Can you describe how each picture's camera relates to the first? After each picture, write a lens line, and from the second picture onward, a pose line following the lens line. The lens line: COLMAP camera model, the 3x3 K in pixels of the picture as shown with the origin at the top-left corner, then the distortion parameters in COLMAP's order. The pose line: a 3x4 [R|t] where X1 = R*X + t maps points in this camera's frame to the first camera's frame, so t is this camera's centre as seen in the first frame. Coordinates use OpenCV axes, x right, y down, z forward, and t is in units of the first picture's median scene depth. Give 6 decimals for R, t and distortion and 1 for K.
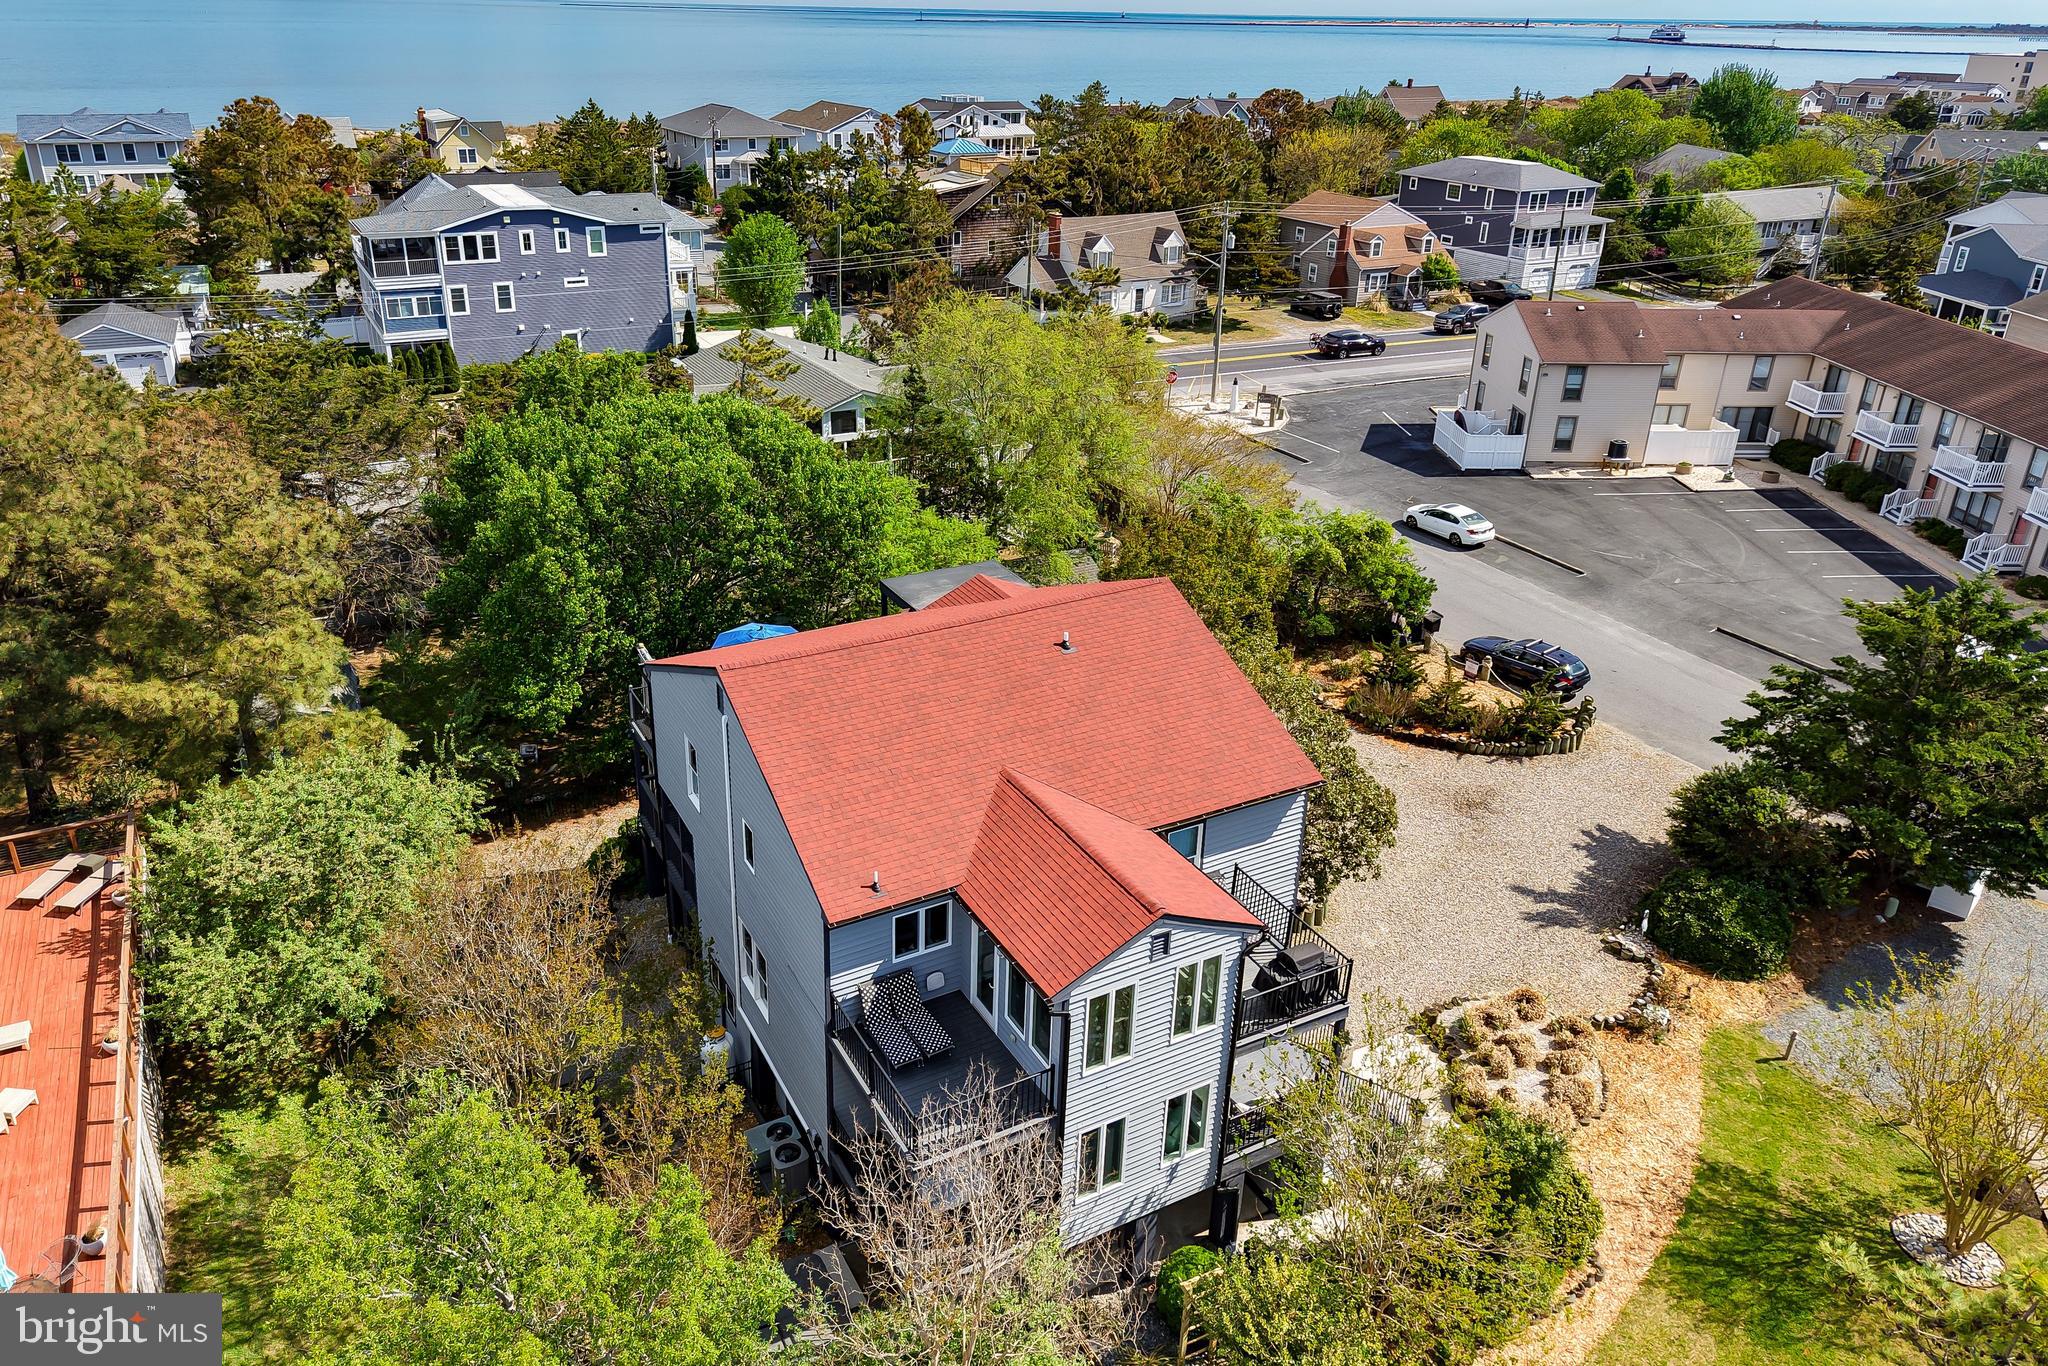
lens RADIAL K [[1374.8, 0, 988.7], [0, 1374.8, 632.5], [0, 0, 1]] dist [0.019642, -0.002778]
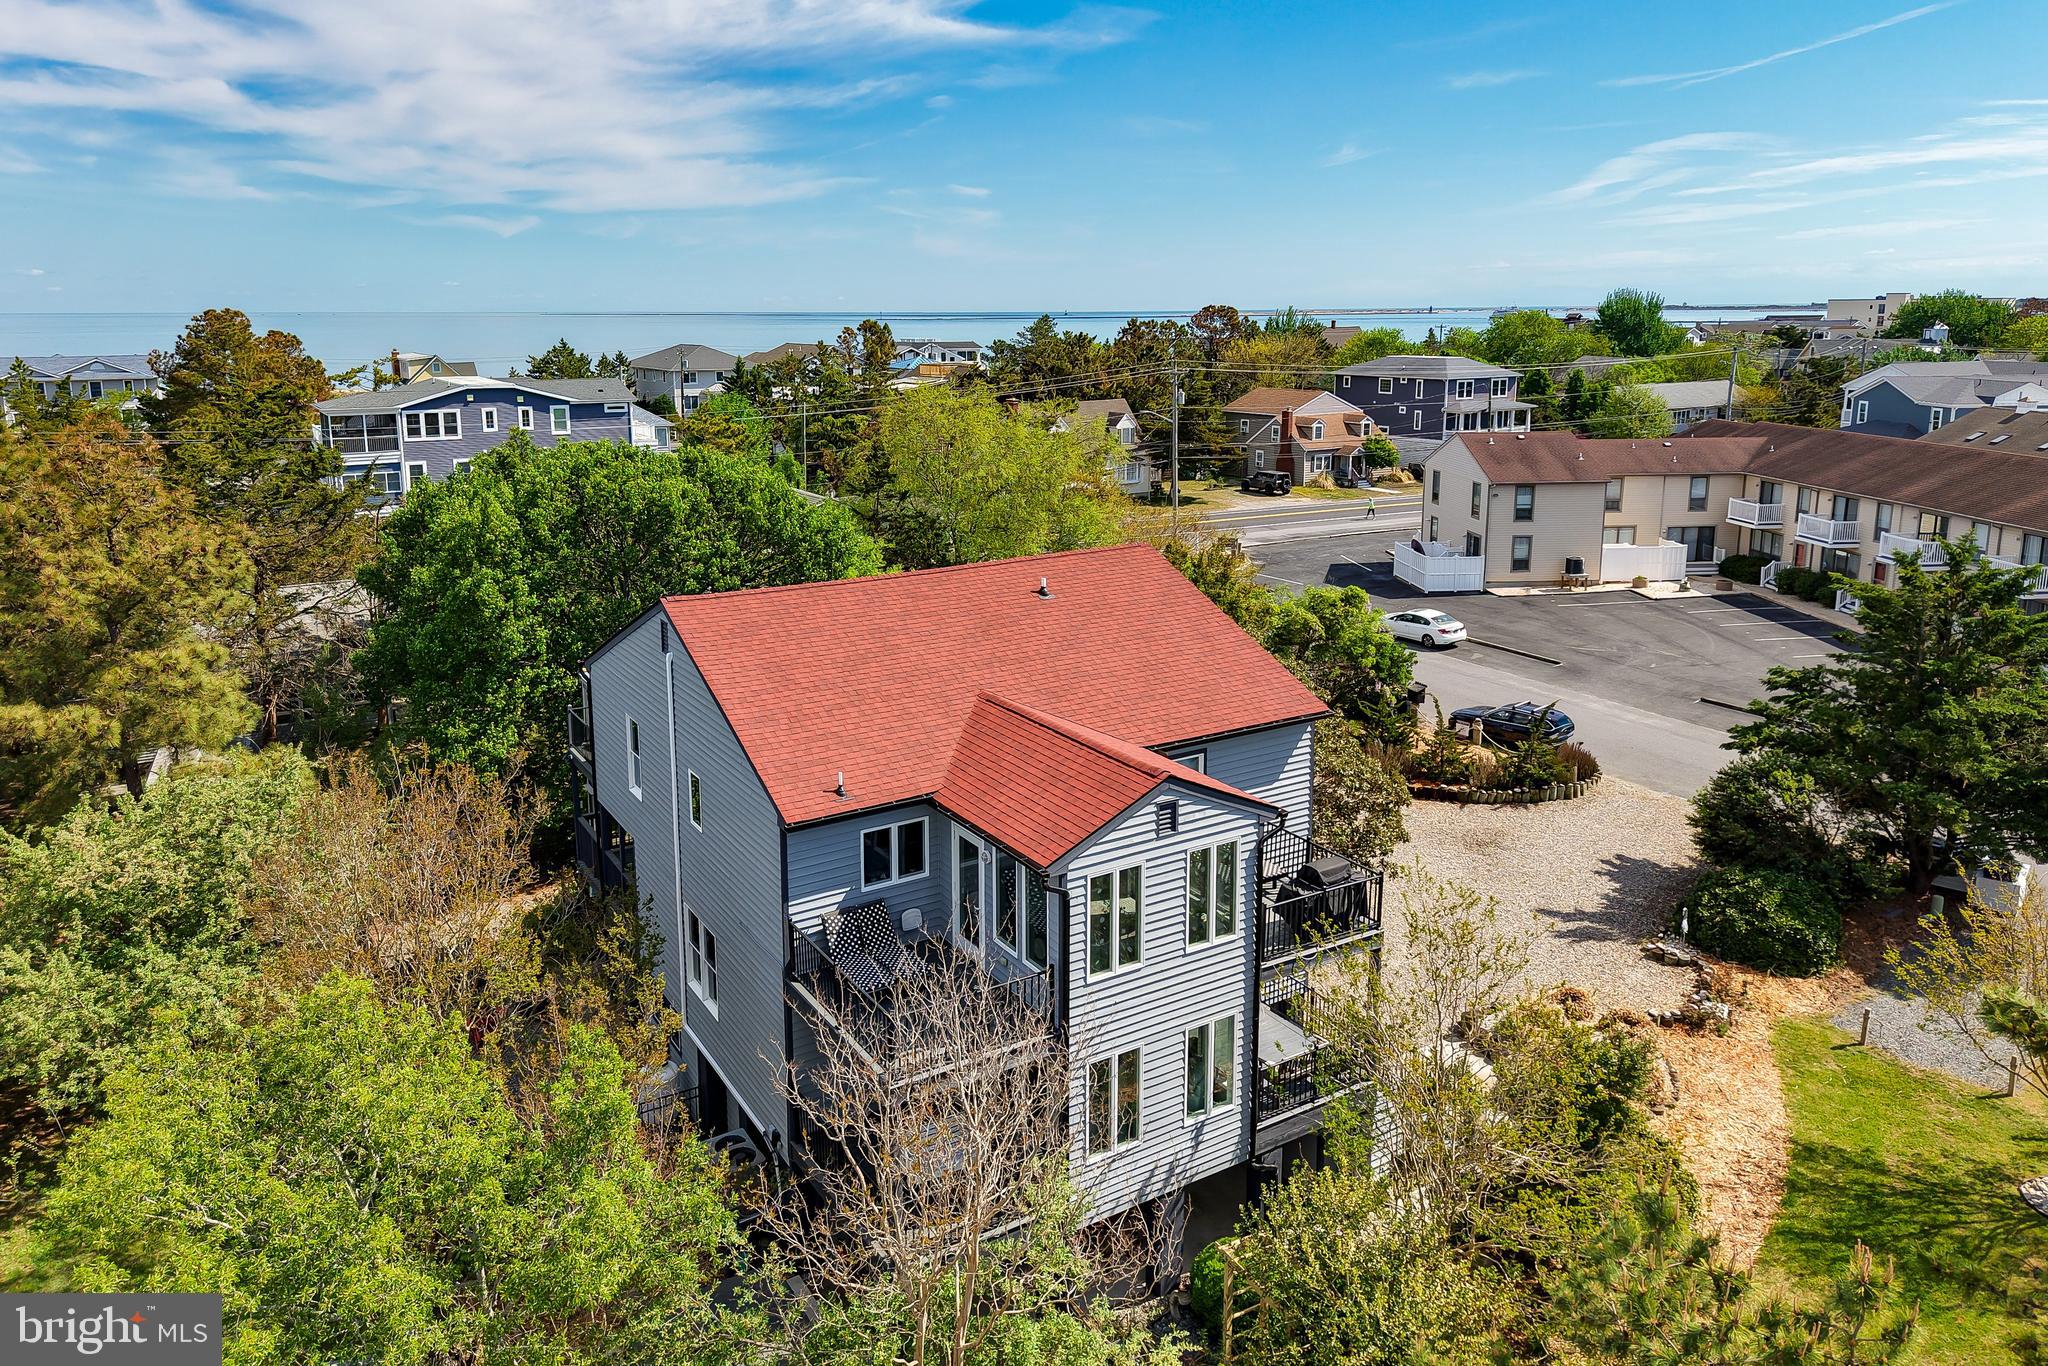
lens RADIAL K [[1363.1, 0, 1024.2], [0, 1363.1, 594.5], [0, 0, 1]] dist [0.020208, -0.007582]
pose [[0.998044, -0.032852, 0.053182, -0.002744], [0.043581, 0.975596, -0.215206, 0.099056], [-0.044814, 0.217102, 0.975120, 0.047513]]
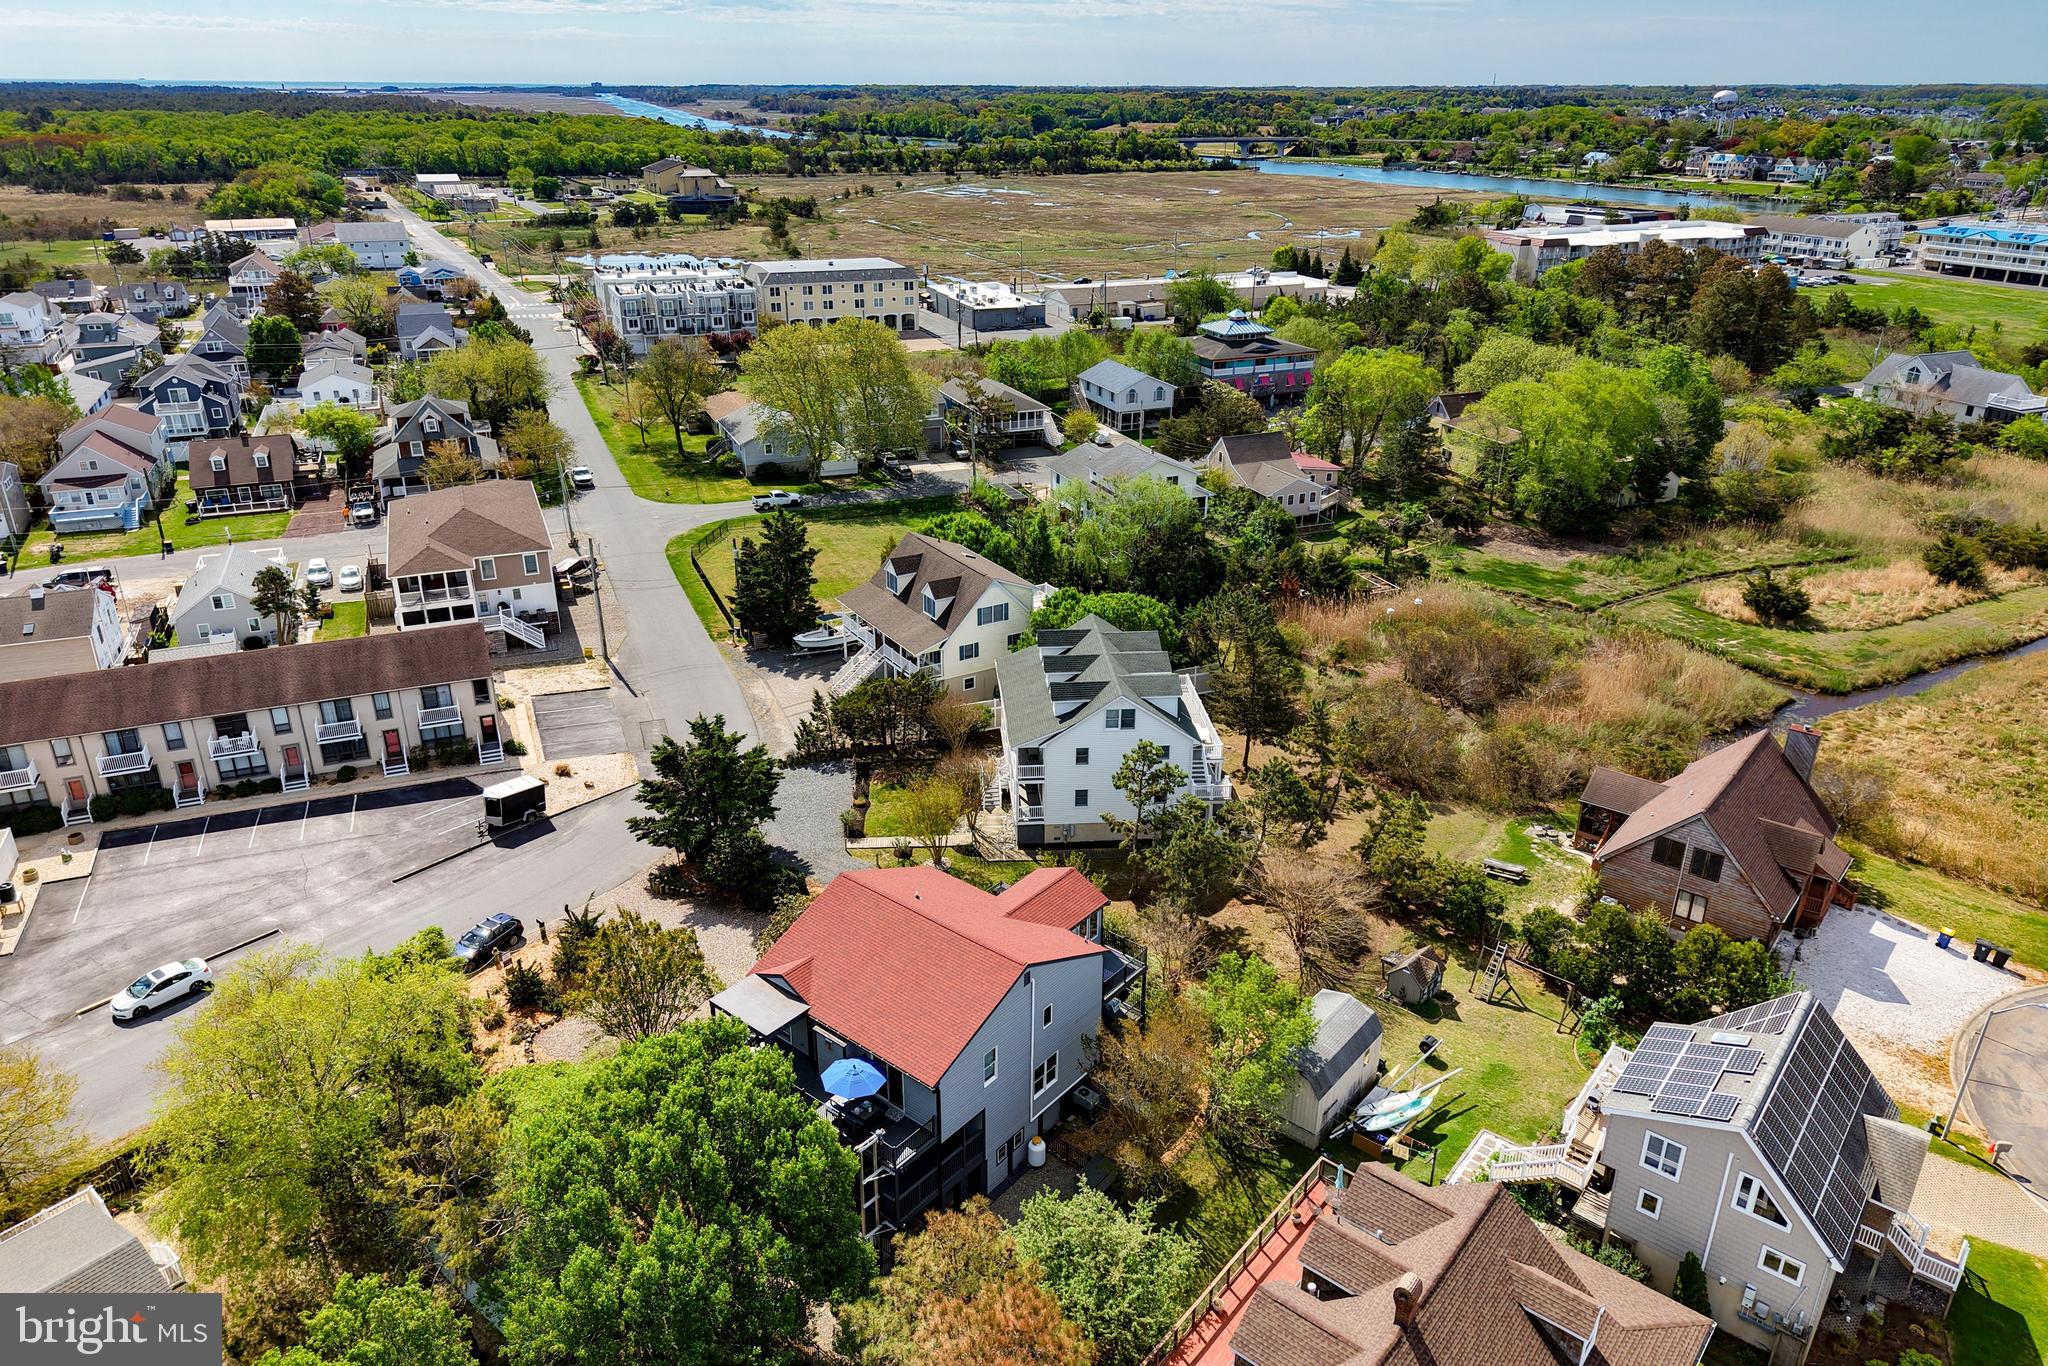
lens RADIAL K [[1383.6, 0, 1024.0], [0, 1383.6, 683.0], [0, 0, 1]] dist [0.036724, -0.022589]
pose [[-0.379965, -0.383786, 0.841626, -0.772023], [0.372860, 0.769125, 0.519059, -0.593730], [-0.846523, 0.511033, -0.149142, 0.479546]]
